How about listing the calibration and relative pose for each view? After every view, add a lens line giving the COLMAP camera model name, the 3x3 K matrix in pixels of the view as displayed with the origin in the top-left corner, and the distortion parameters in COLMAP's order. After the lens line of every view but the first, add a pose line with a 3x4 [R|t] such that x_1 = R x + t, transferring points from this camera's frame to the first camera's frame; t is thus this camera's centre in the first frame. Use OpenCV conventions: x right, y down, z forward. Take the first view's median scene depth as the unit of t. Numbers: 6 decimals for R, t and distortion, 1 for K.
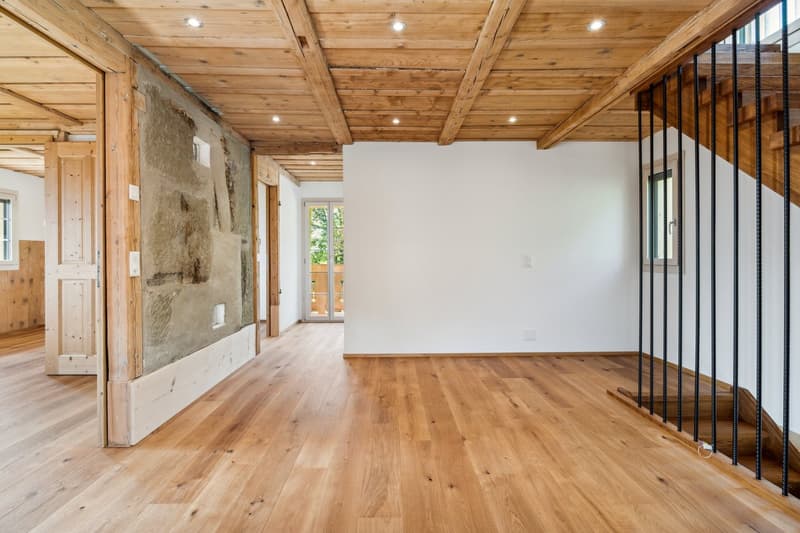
lens RADIAL K [[393.9, 0, 396.5], [0, 393.9, 260.4], [0, 0, 1]] dist [-0.003595, 0.000774]
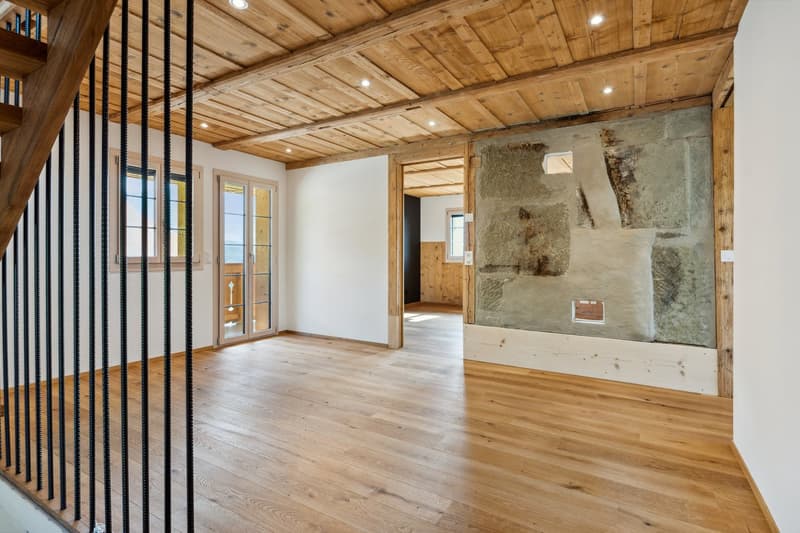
lens RADIAL K [[393.9, 0, 397.2], [0, 393.9, 261.1], [0, 0, 1]] dist [-0.003595, 0.000774]
pose [[-0.522426, 0.015586, -0.852542, 0.802877], [-0.008798, 0.999681, 0.023668, -0.013559], [0.852640, 0.019866, -0.522122, 1.317407]]
